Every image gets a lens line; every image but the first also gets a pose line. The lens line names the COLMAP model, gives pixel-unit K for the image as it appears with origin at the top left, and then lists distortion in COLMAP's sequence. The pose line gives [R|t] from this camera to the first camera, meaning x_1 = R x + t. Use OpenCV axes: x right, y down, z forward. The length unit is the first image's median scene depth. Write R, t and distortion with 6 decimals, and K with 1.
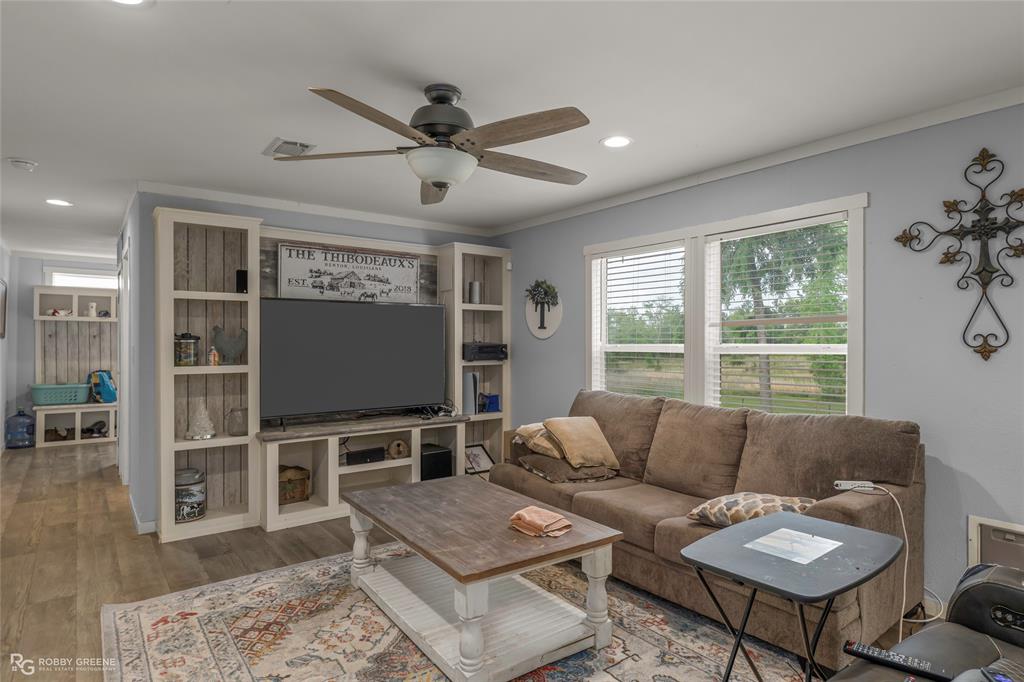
lens RADIAL K [[575.3, 0, 527.6], [0, 575.3, 340.4], [0, 0, 1]] dist [-0.005846, -0.000555]
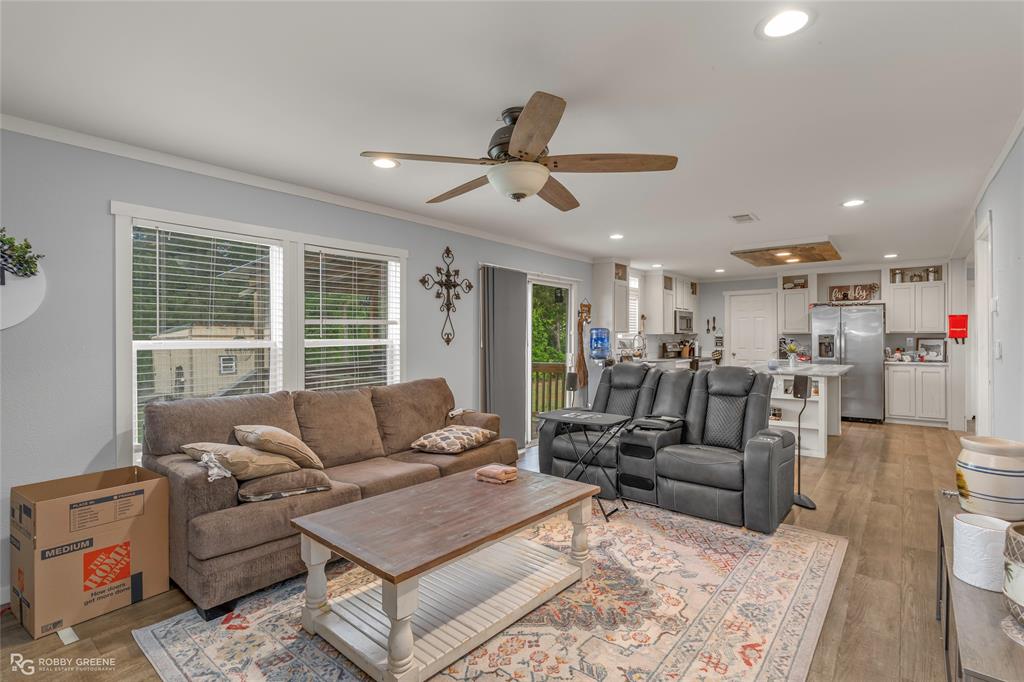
lens RADIAL K [[484.8, 0, 491.6], [0, 484.8, 343.2], [0, 0, 1]] dist [-0.025440, 0.000187]
pose [[-0.196242, -0.010853, 0.980495, -0.619100], [0.003071, 0.999927, 0.011683, 0.004360], [-0.980551, 0.005304, -0.196194, 0.722001]]
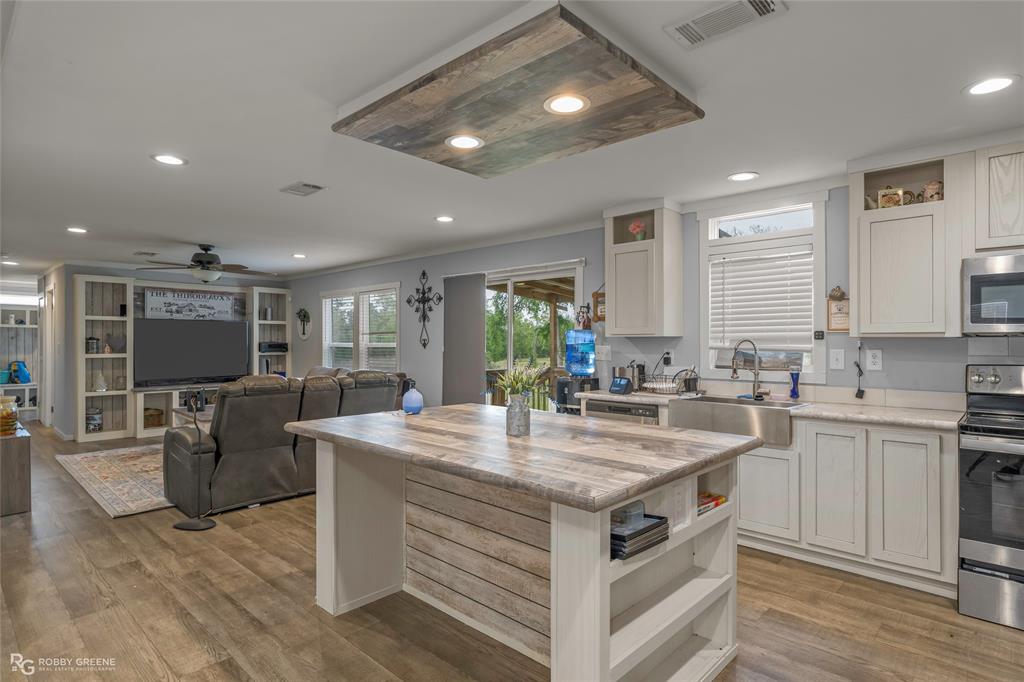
lens RADIAL K [[540.8, 0, 512.5], [0, 540.8, 339.3], [0, 0, 1]] dist [-0.000841, -0.000610]
pose [[0.987947, 0.001611, 0.154784, 0.491424], [-0.001256, 0.999996, -0.002391, -0.002167], [-0.154787, 0.002168, 0.987945, -0.953400]]
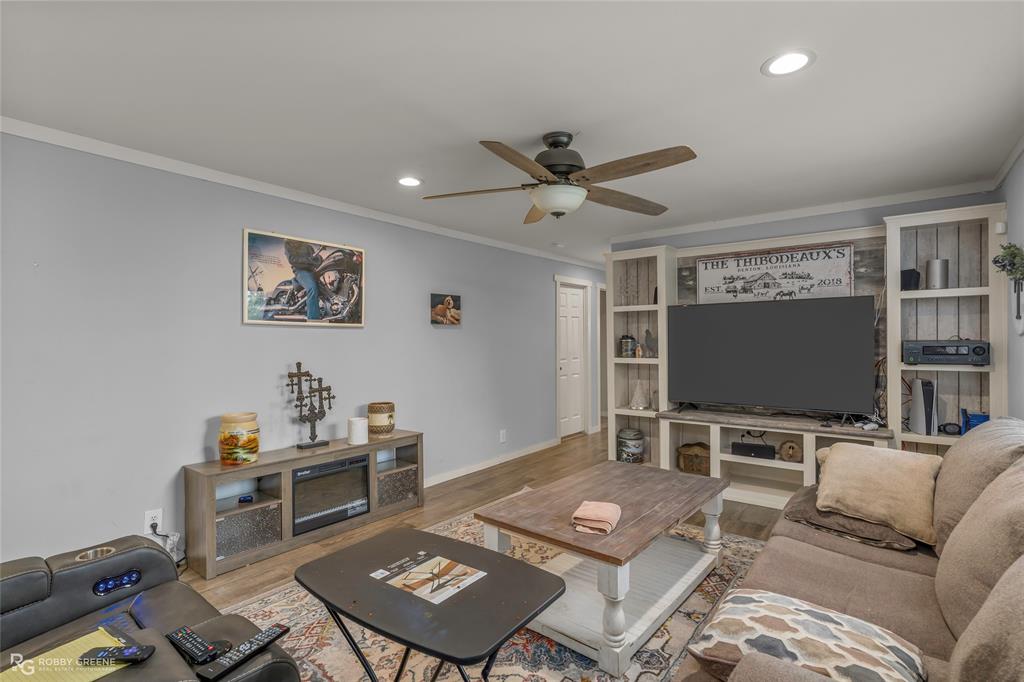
lens RADIAL K [[487.1, 0, 512.0], [0, 487.1, 341.0], [0, 0, 1]] dist [0.002401, -0.000037]
pose [[0.247367, -0.001117, -0.968921, 0.486872], [0.007076, 0.999975, 0.000654, -0.000142], [0.968896, -0.007018, 0.247369, 0.376893]]
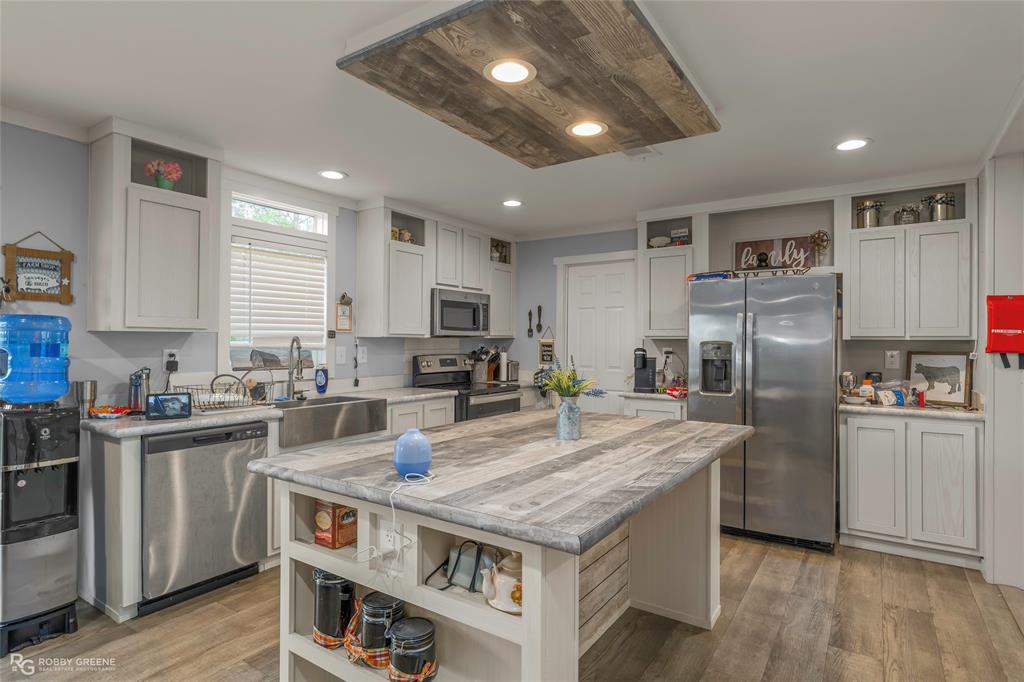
lens RADIAL K [[548.9, 0, 512.0], [0, 548.9, 341.0], [0, 0, 1]] dist [-0.000364, -0.000683]
pose [[-0.312733, -0.000531, 0.949841, 0.091079], [-0.006588, 0.999977, -0.001610, -0.000178], [-0.949818, -0.006761, -0.312729, -0.199062]]
